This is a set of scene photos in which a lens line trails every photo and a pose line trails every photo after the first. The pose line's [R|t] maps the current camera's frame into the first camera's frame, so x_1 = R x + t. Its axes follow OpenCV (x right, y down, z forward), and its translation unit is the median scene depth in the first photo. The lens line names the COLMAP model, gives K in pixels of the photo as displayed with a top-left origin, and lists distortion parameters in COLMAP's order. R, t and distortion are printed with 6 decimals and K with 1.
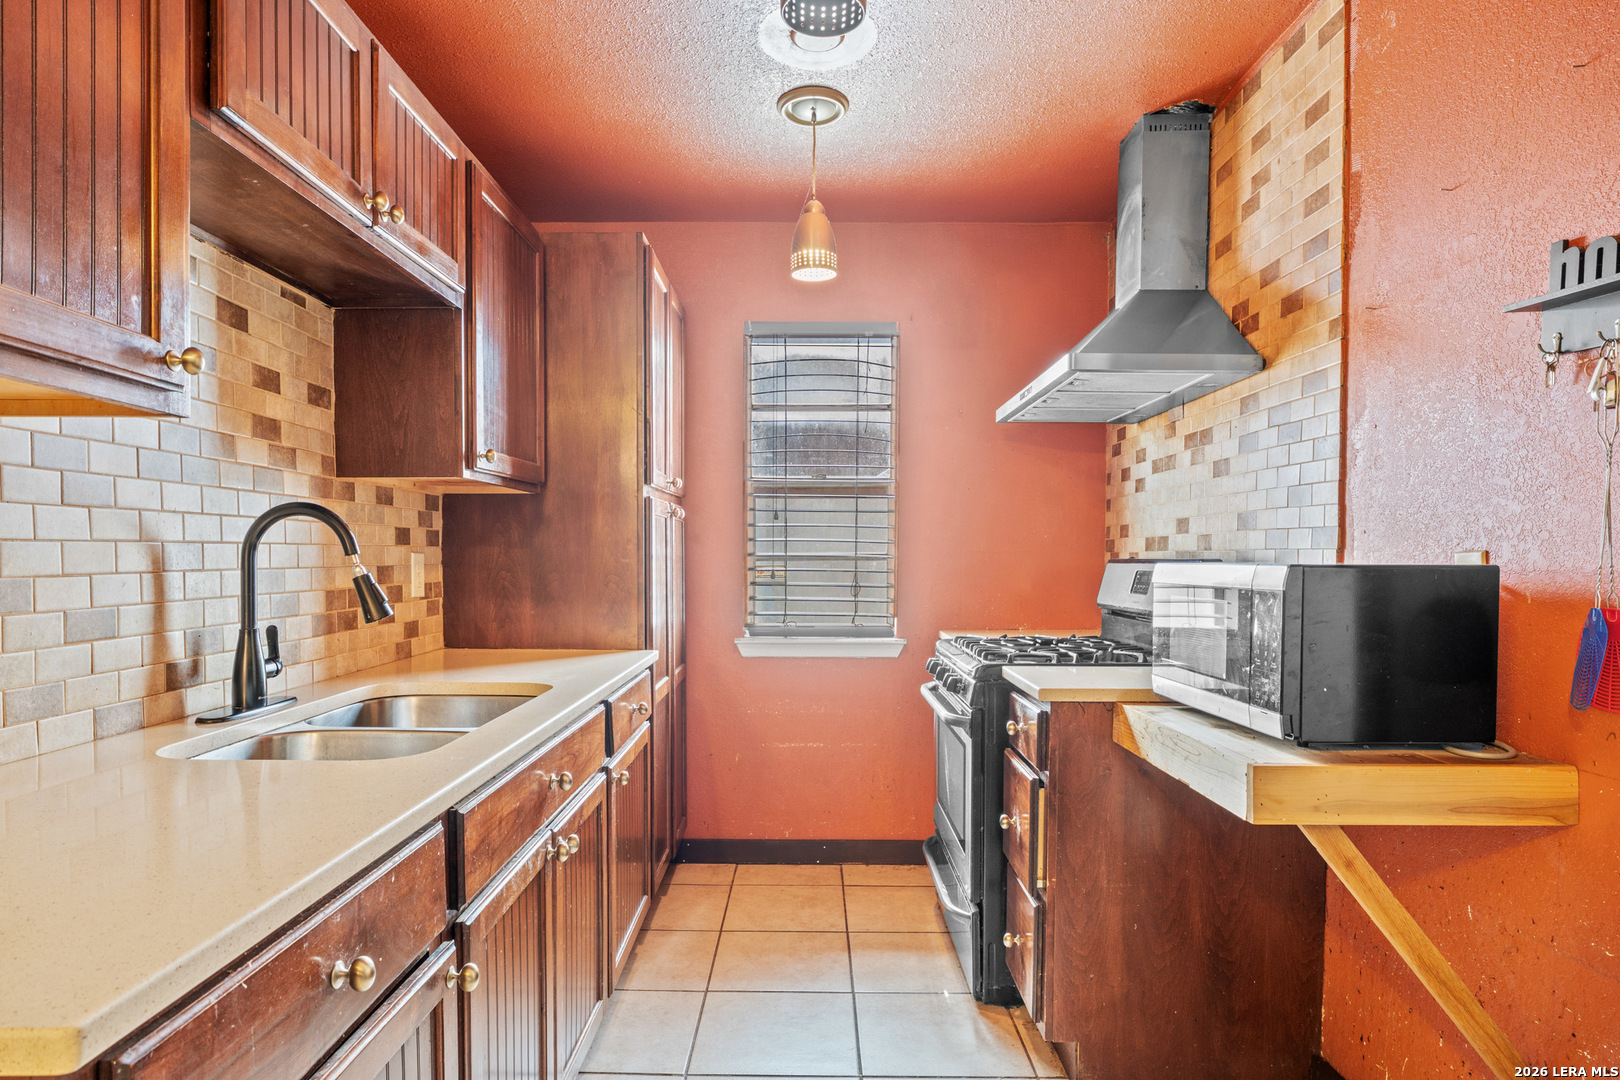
lens RADIAL K [[903.2, 0, 796.7], [0, 903.2, 582.1], [0, 0, 1]] dist [-0.012394, 0.007597]
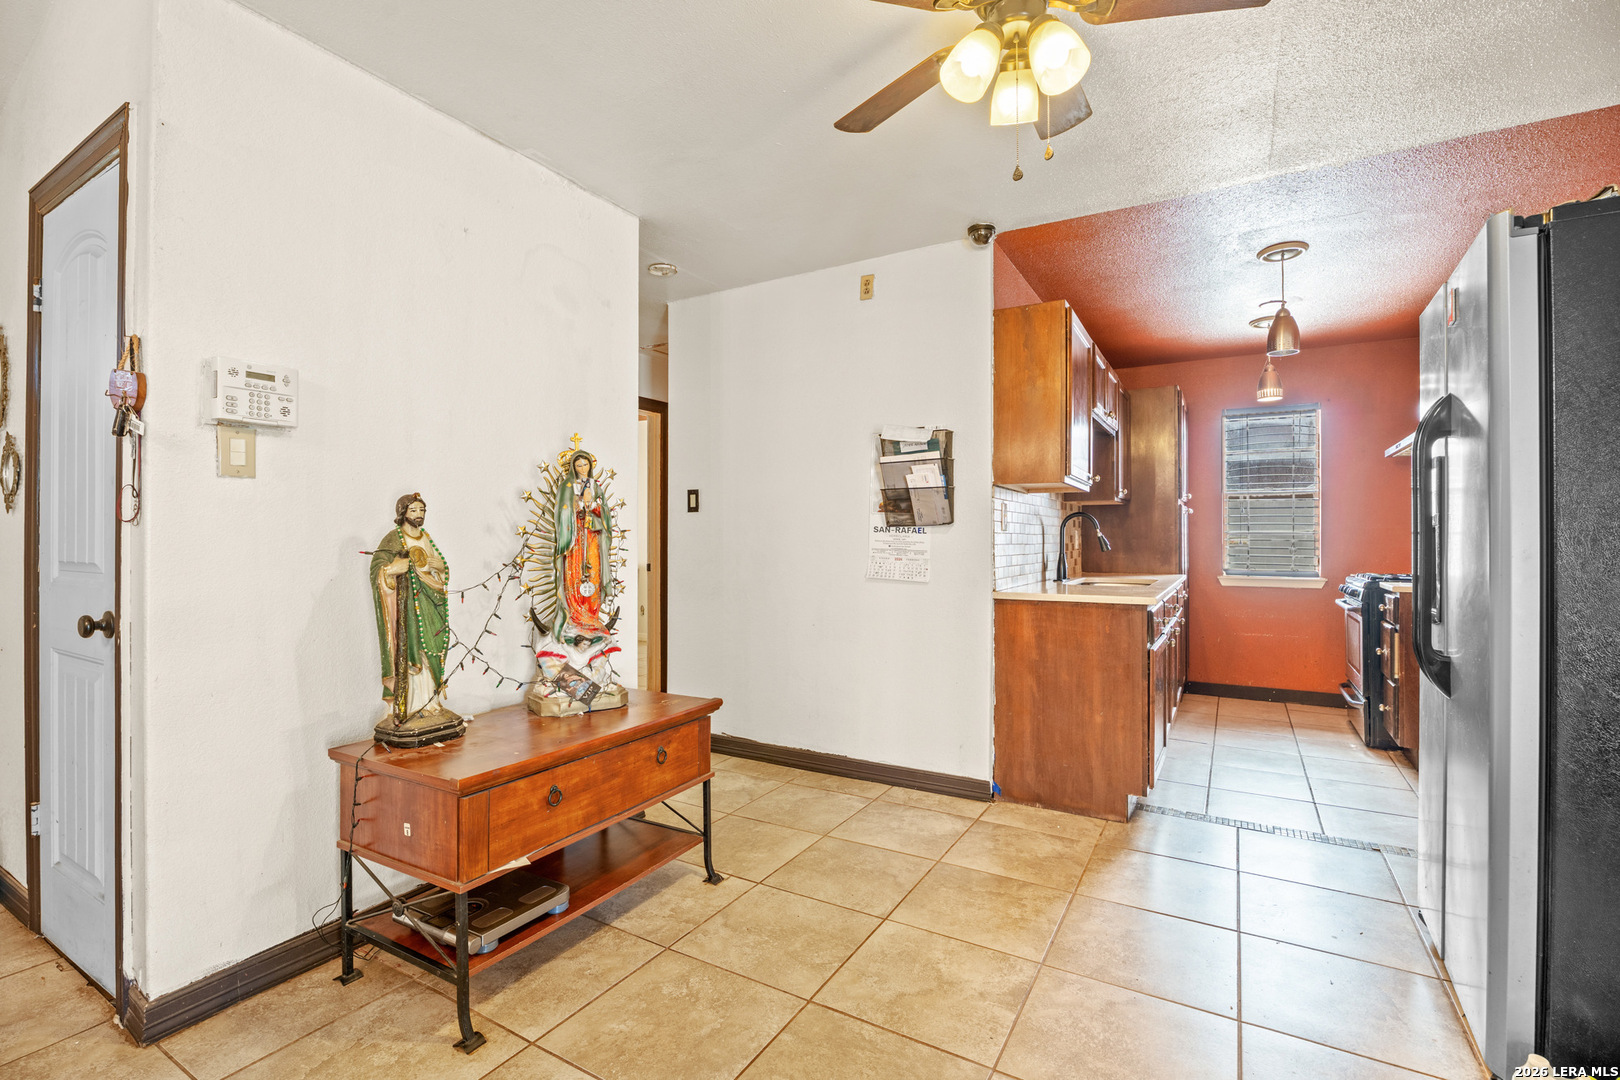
lens RADIAL K [[740.7, 0, 803.3], [0, 740.7, 541.1], [0, 0, 1]] dist [-0.013050, -0.000123]
pose [[0.870884, -0.005080, -0.491462, -0.093042], [-0.009073, 0.999610, -0.026410, 0.054360], [0.491404, 0.027459, 0.870499, -1.092832]]
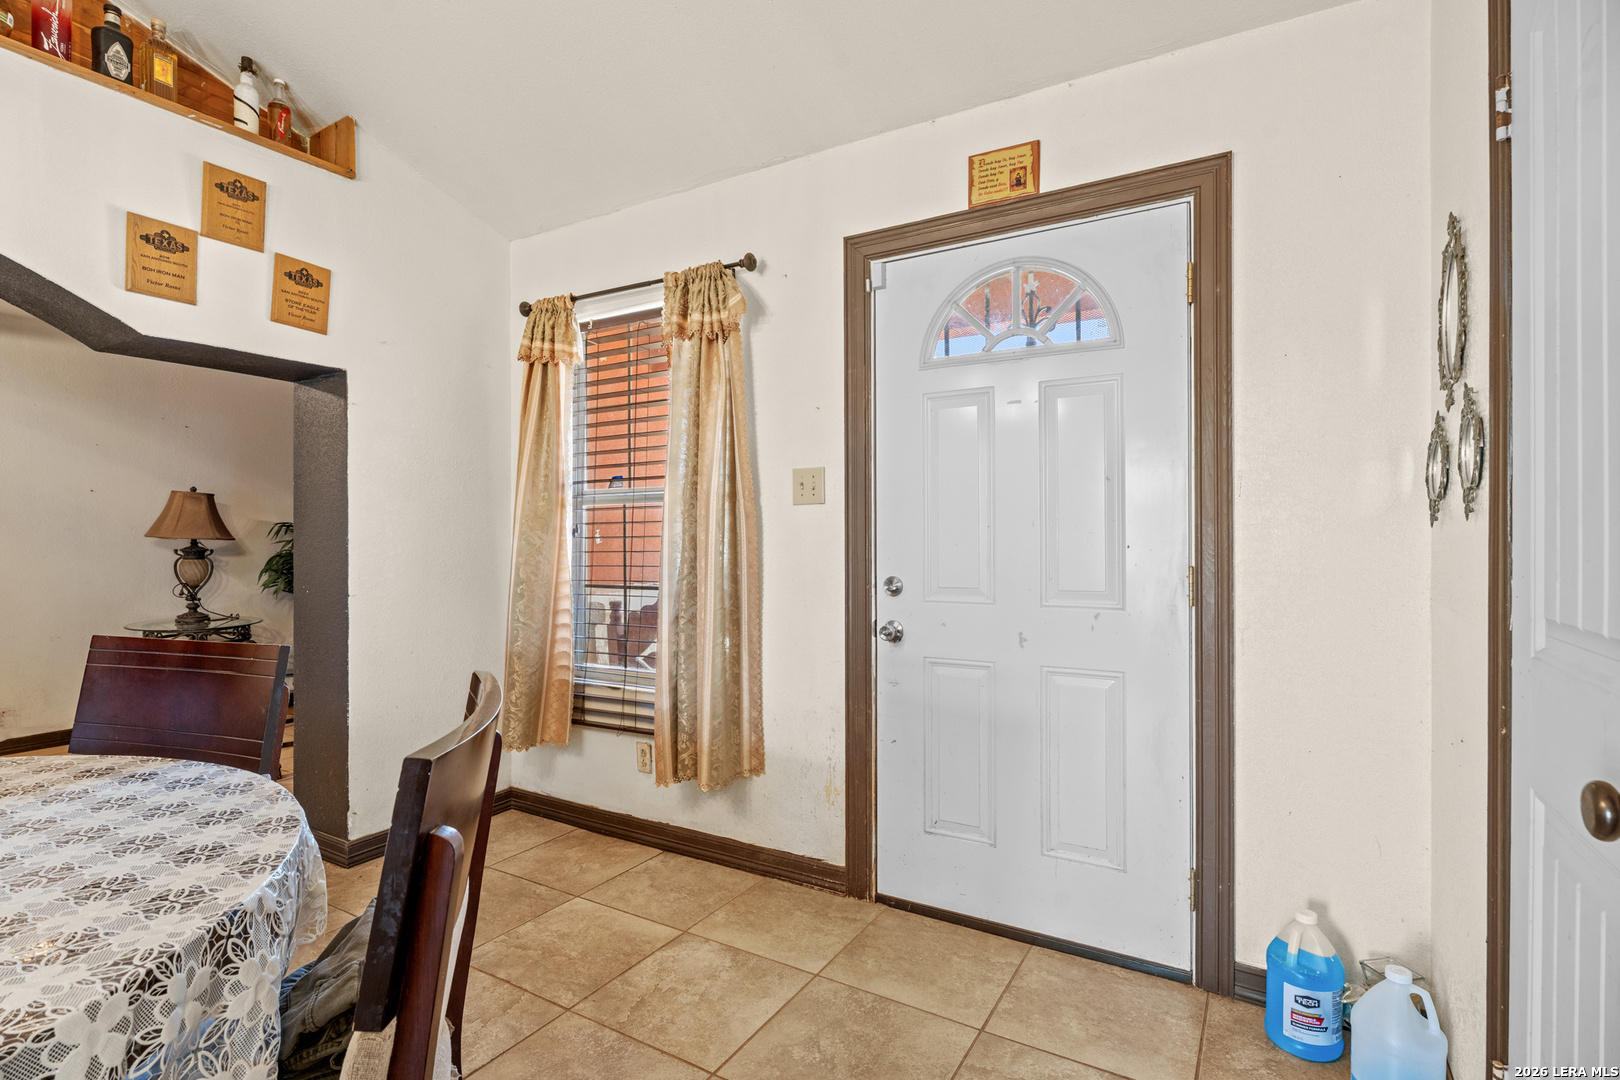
lens RADIAL K [[770.3, 0, 817.1], [0, 770.3, 533.4], [0, 0, 1]] dist [-0.010790, 0.002178]
pose [[-0.491750, -0.009124, -0.870689, -0.687058], [-0.028767, 0.999569, 0.005773, 0.024233], [0.870261, 0.027886, -0.491801, -0.925087]]
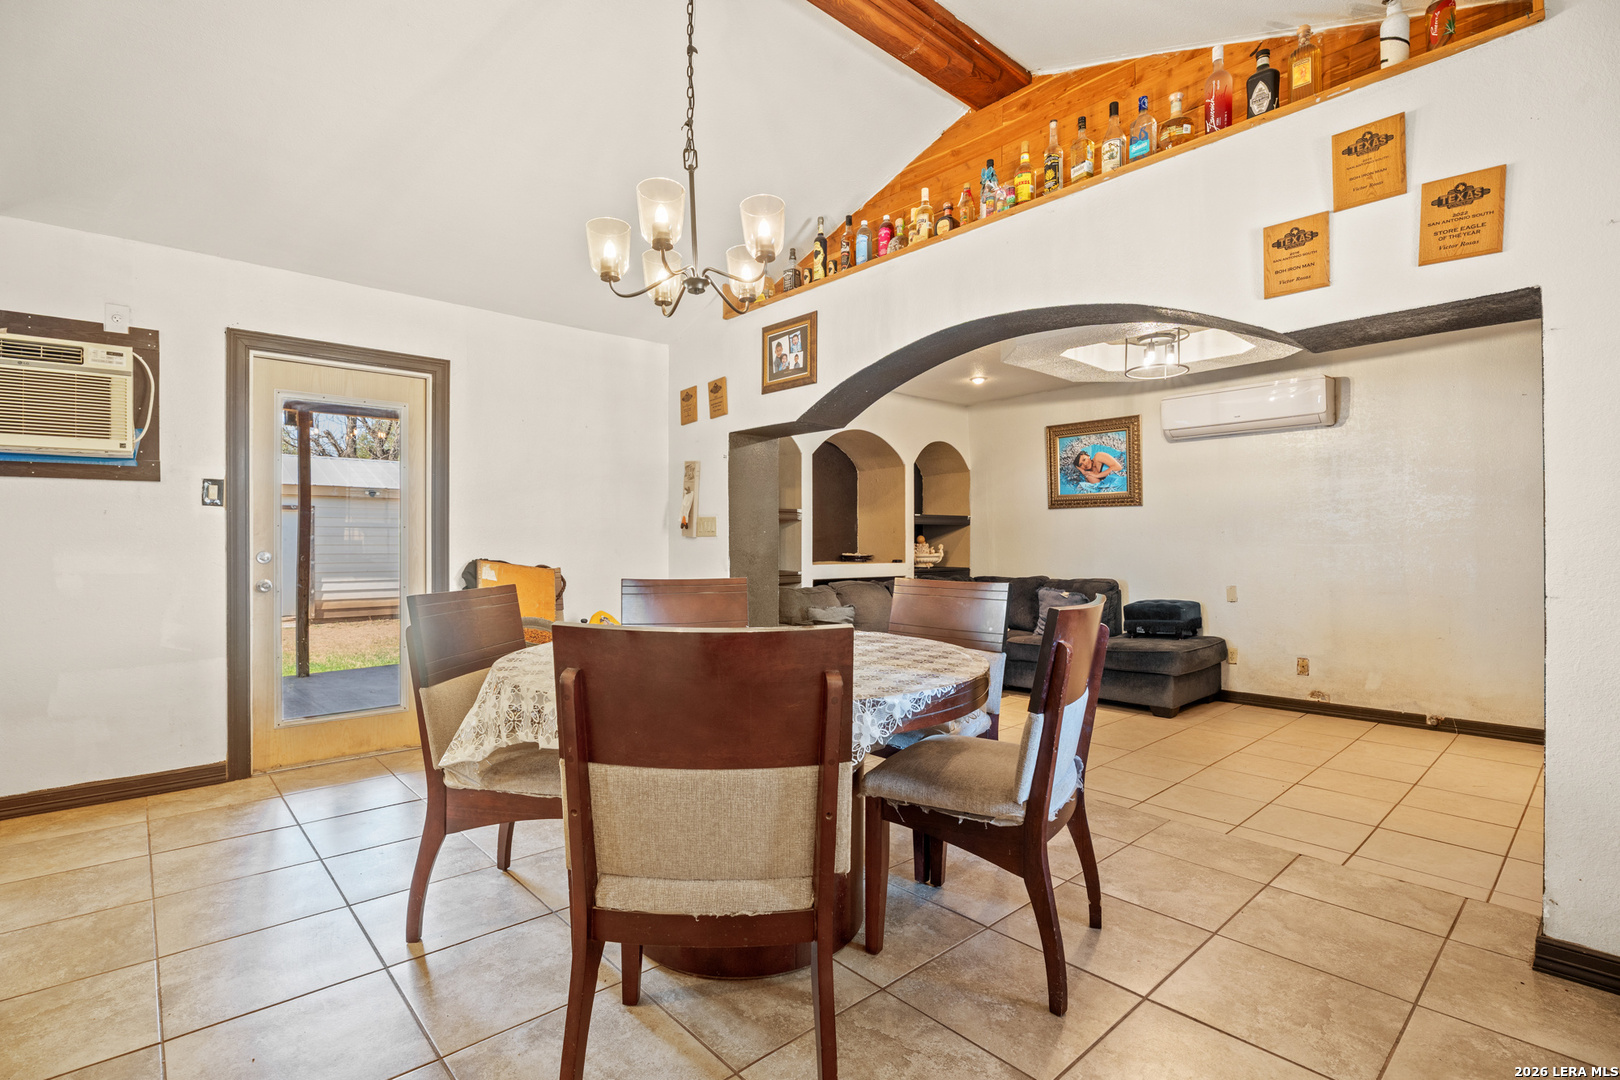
lens RADIAL K [[770.3, 0, 799.0], [0, 770.3, 536.7], [0, 0, 1]] dist [-0.010790, 0.002178]
pose [[-0.672345, -0.001438, 0.740236, -1.417101], [0.019166, 0.999629, 0.019351, 0.050341], [-0.739990, 0.027198, -0.672068, -0.939322]]
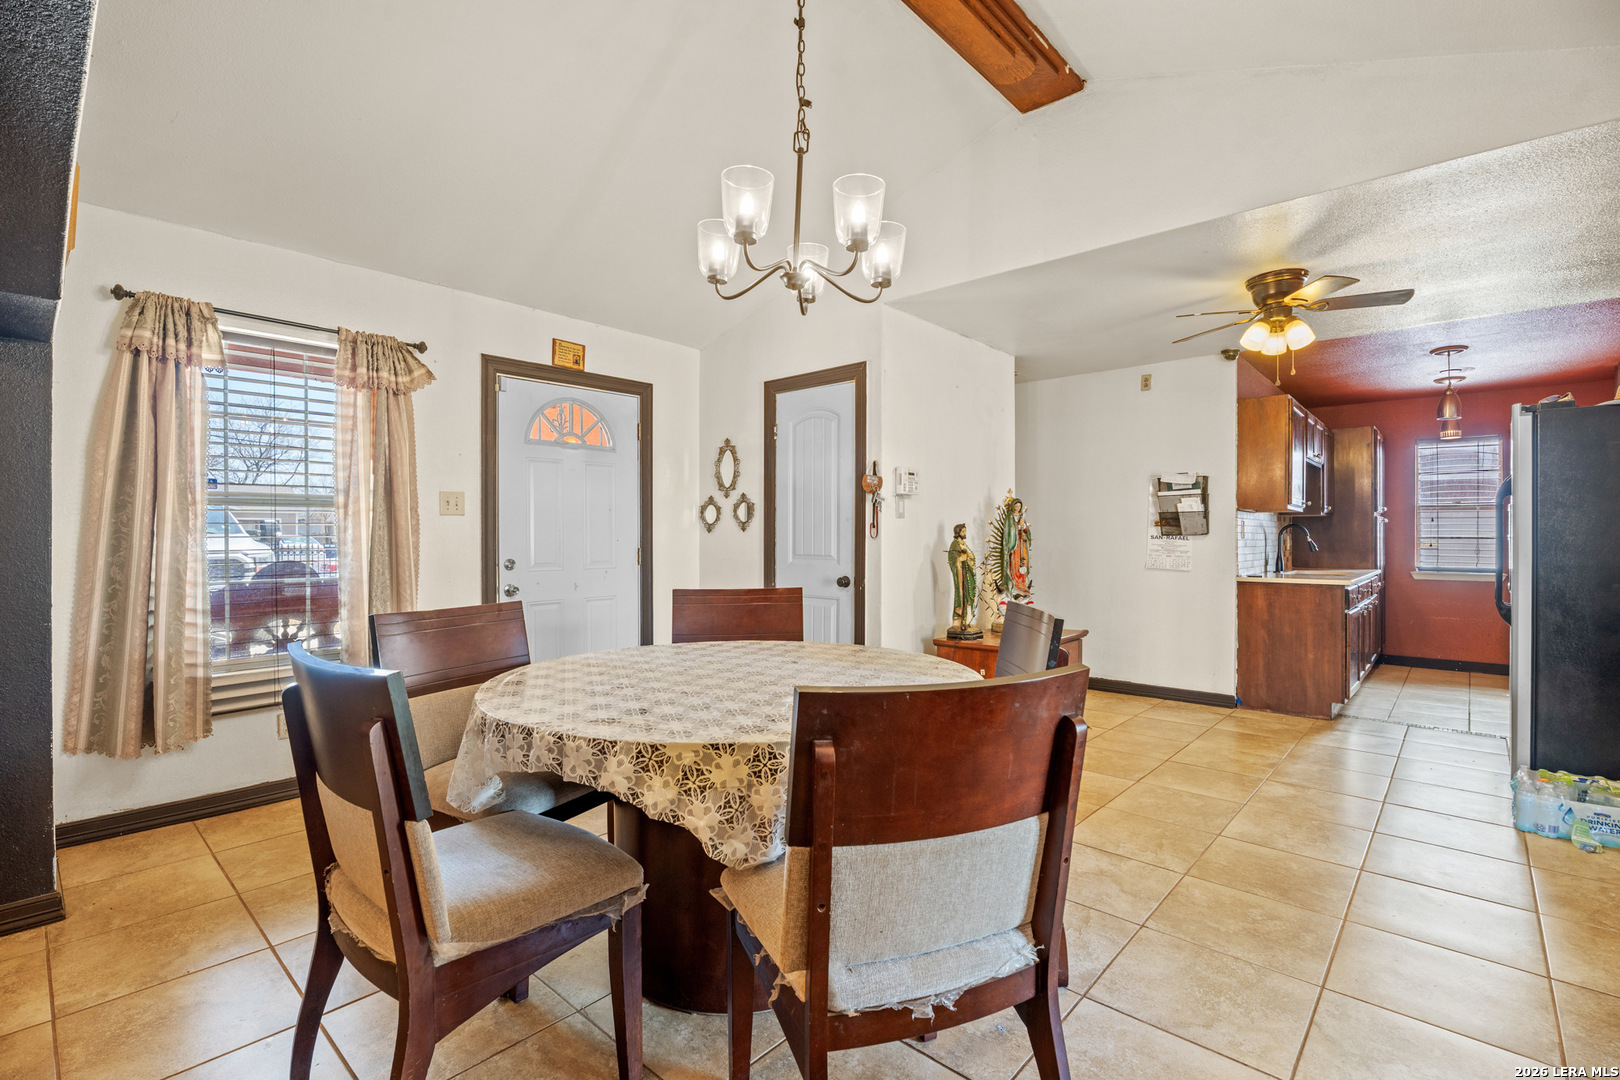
lens RADIAL K [[740.7, 0, 802.2], [0, 740.7, 540.8], [0, 0, 1]] dist [-0.013050, -0.000123]
pose [[0.750239, -0.002092, -0.661164, 0.012142], [-0.015740, 0.999655, -0.021024, 0.067562], [0.660979, 0.026180, 0.749947, -2.177627]]
